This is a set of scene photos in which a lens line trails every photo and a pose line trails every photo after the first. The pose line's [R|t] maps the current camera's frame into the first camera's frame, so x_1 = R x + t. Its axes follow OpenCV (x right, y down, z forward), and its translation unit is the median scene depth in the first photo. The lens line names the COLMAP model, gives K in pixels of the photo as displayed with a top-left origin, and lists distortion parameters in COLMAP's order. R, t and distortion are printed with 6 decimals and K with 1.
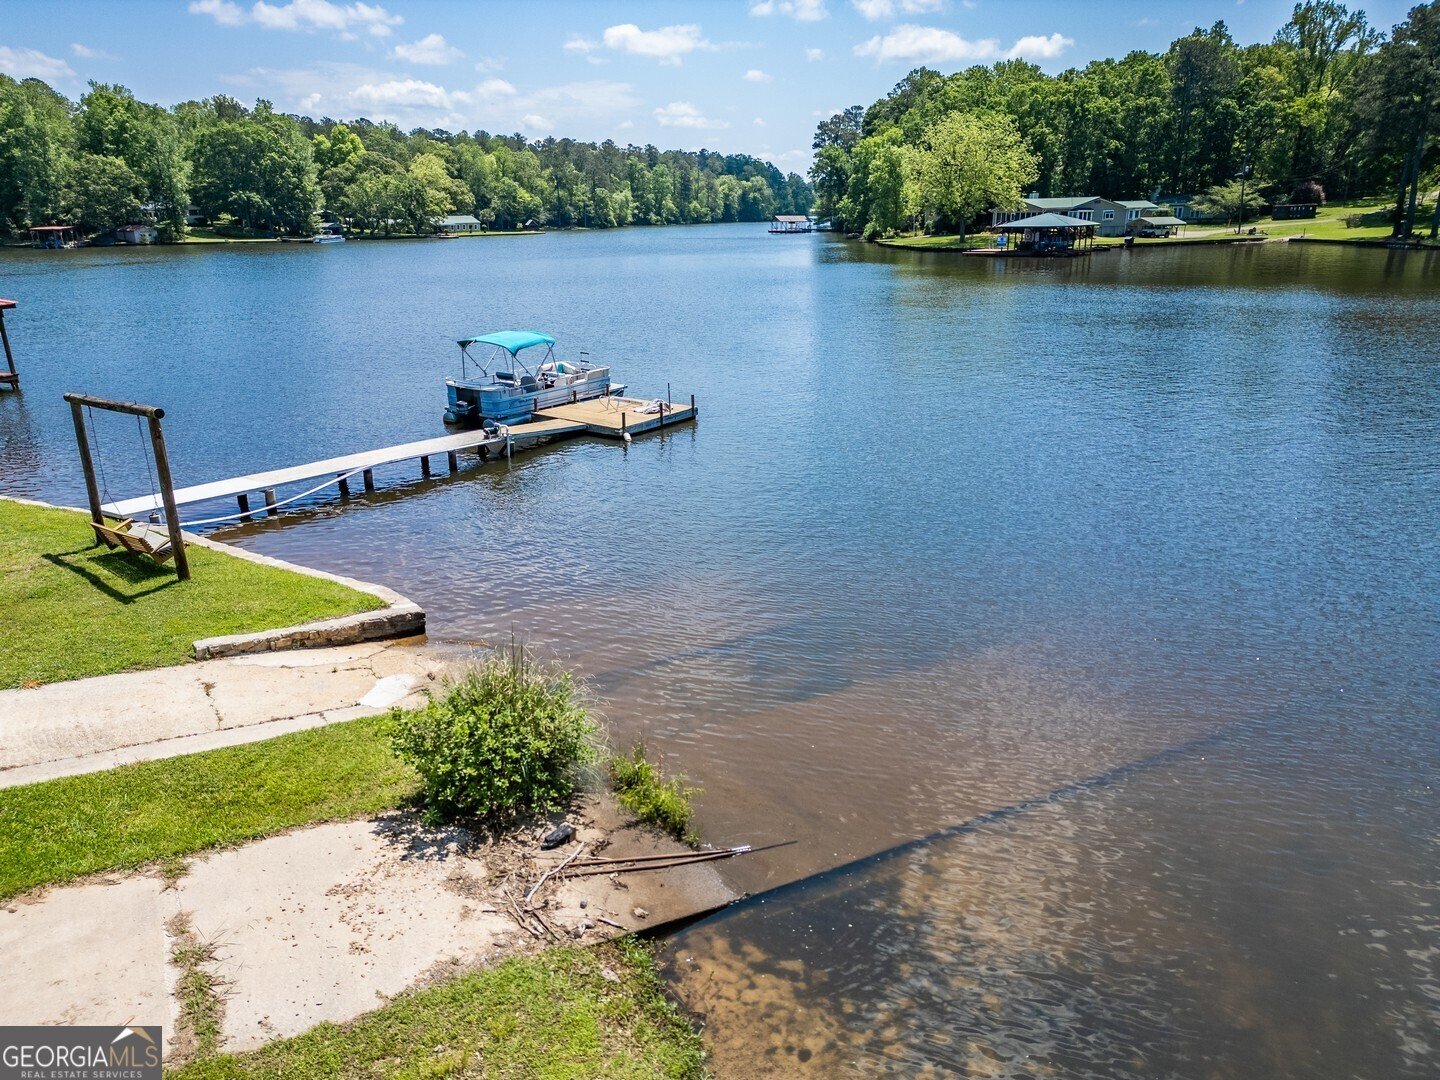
lens RADIAL K [[1008.2, 0, 716.7], [0, 1008.2, 544.0], [0, 0, 1]] dist [0.055609, -0.044732]
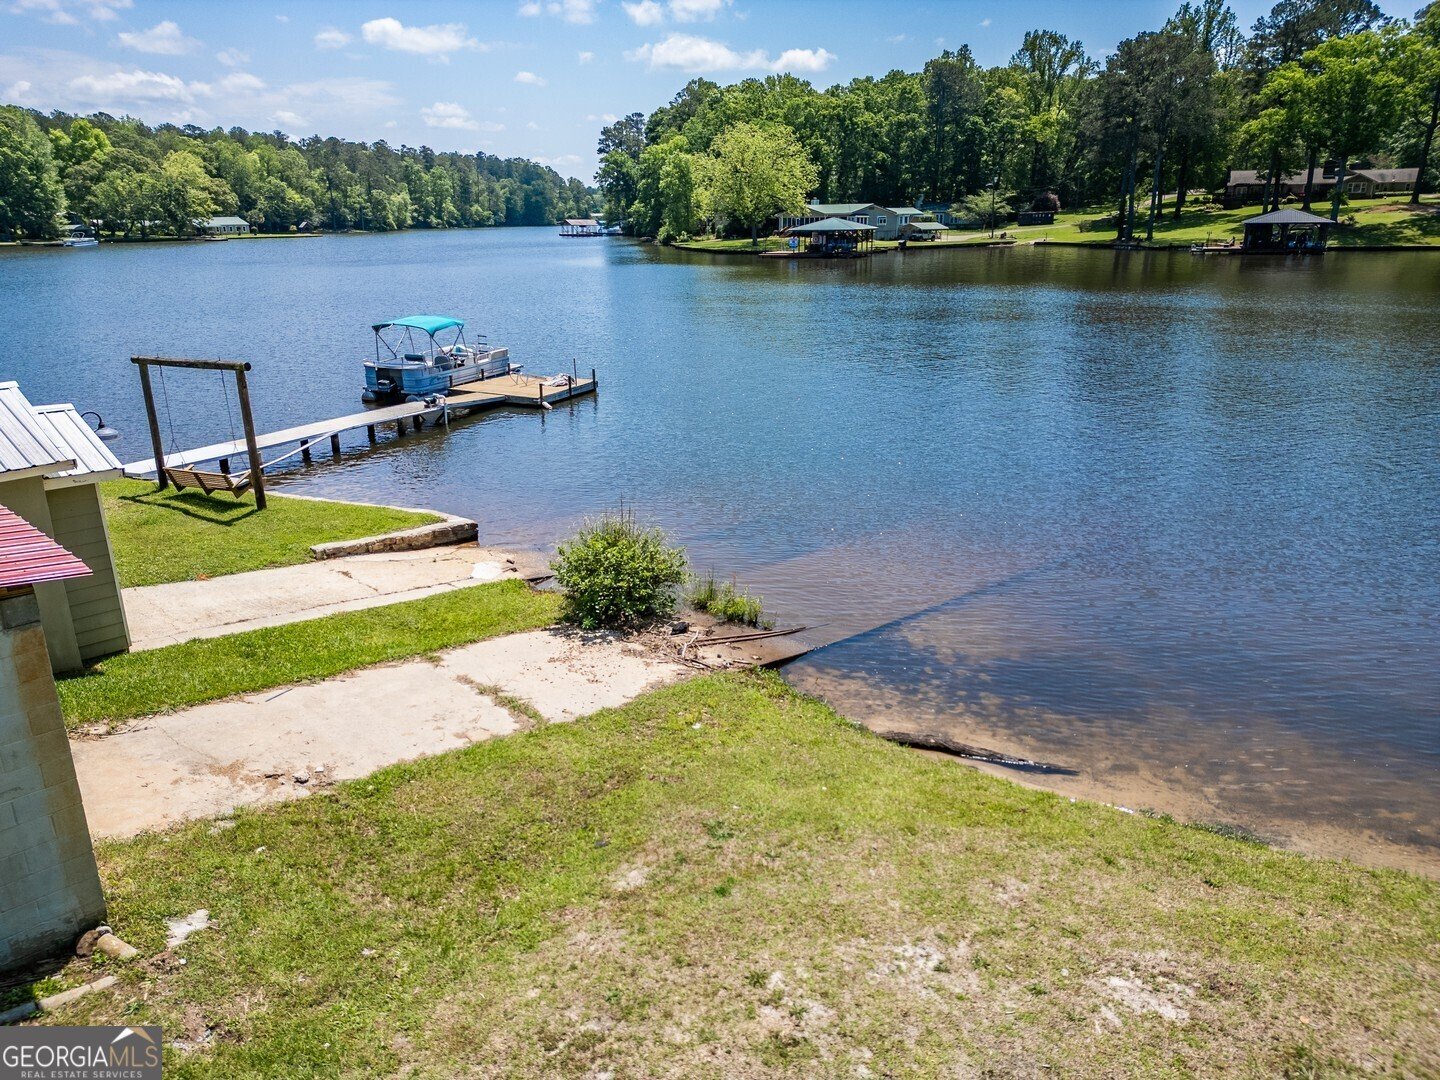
lens RADIAL K [[1008.2, 0, 718.9], [0, 1008.2, 546.5], [0, 0, 1]] dist [0.055609, -0.044732]
pose [[0.978061, -0.061472, 0.199041, -0.021578], [0.061943, 0.998072, 0.003863, 0.009616], [-0.198894, 0.008551, 0.979984, -0.024164]]
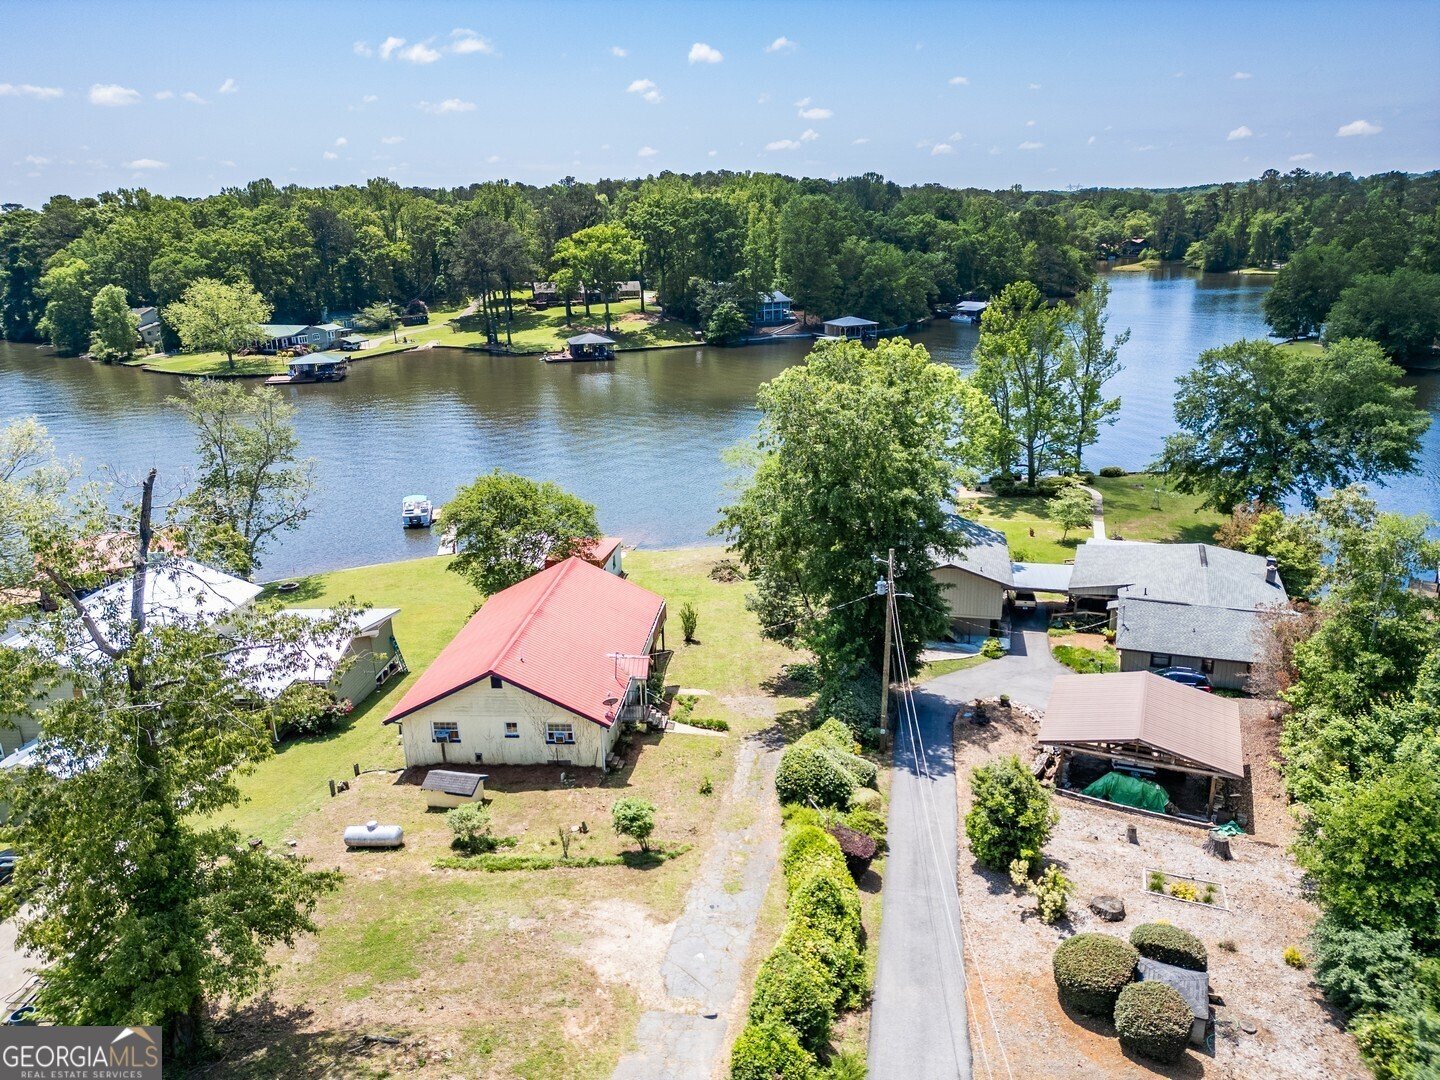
lens RADIAL K [[1008.2, 0, 714.5], [0, 1008.2, 546.6], [0, 0, 1]] dist [0.055609, -0.044732]
pose [[0.640972, -0.241751, 0.728500, -0.344611], [0.259026, 0.961557, 0.091186, -0.017520], [-0.722538, 0.130253, 0.678950, -0.323555]]
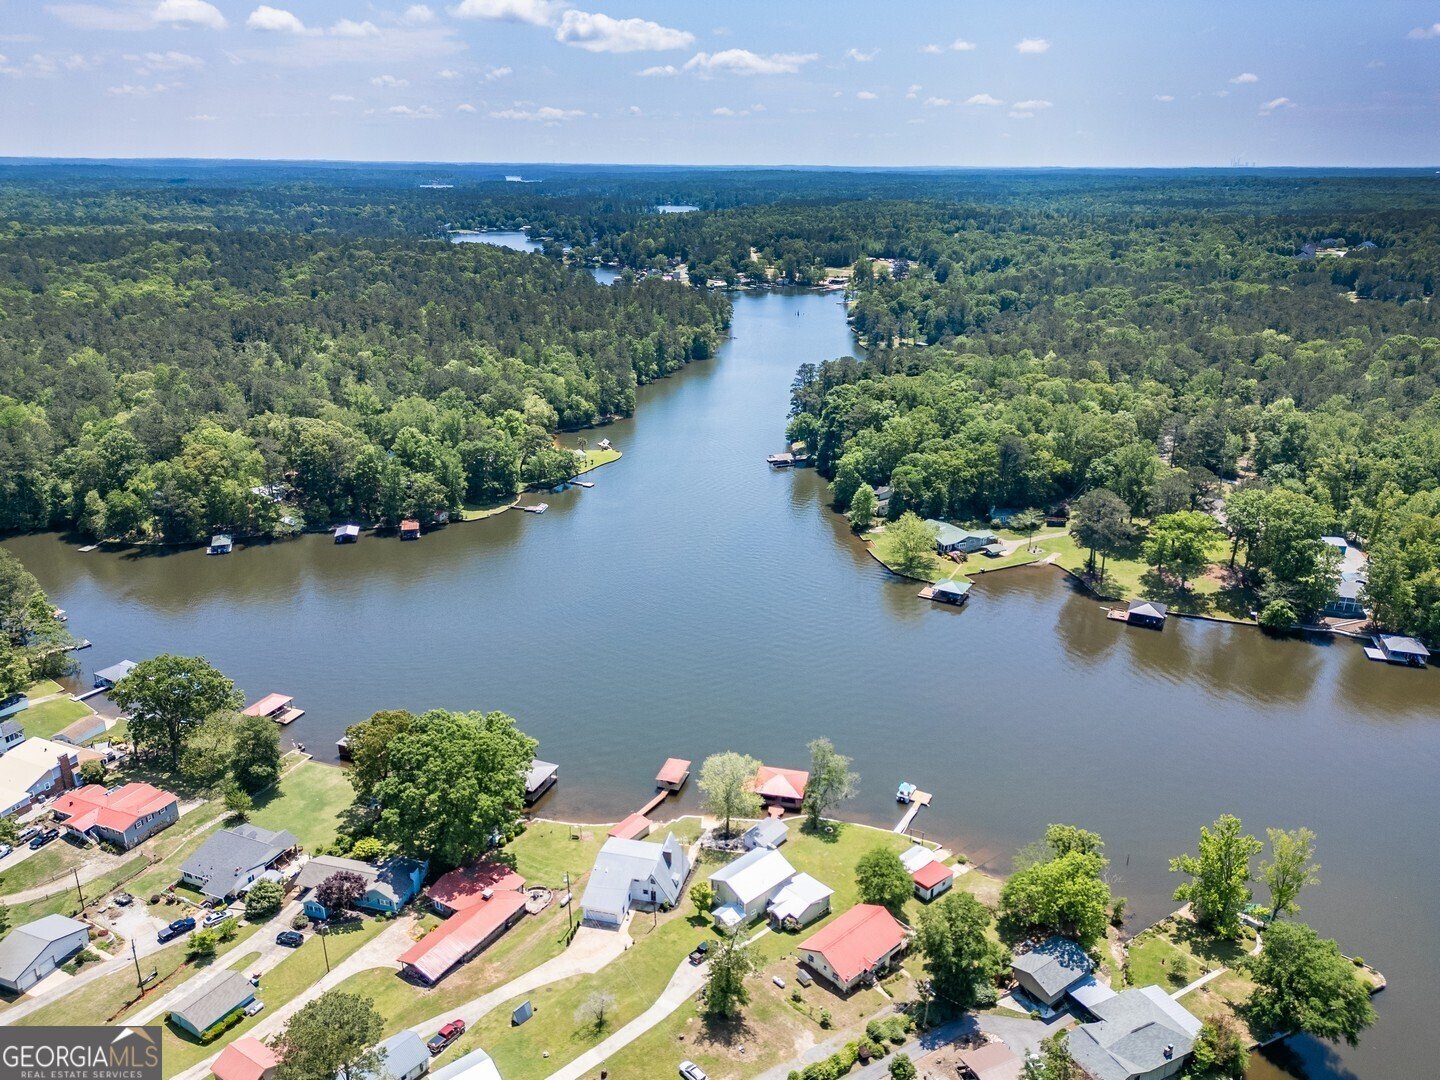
lens RADIAL K [[1008.2, 0, 716.0], [0, 1008.2, 539.2], [0, 0, 1]] dist [0.055609, -0.044732]
pose [[0.990467, -0.031259, 0.134156, -0.406883], [0.027952, 0.999259, 0.026459, -0.362577], [-0.134884, -0.022457, 0.990607, -0.967123]]
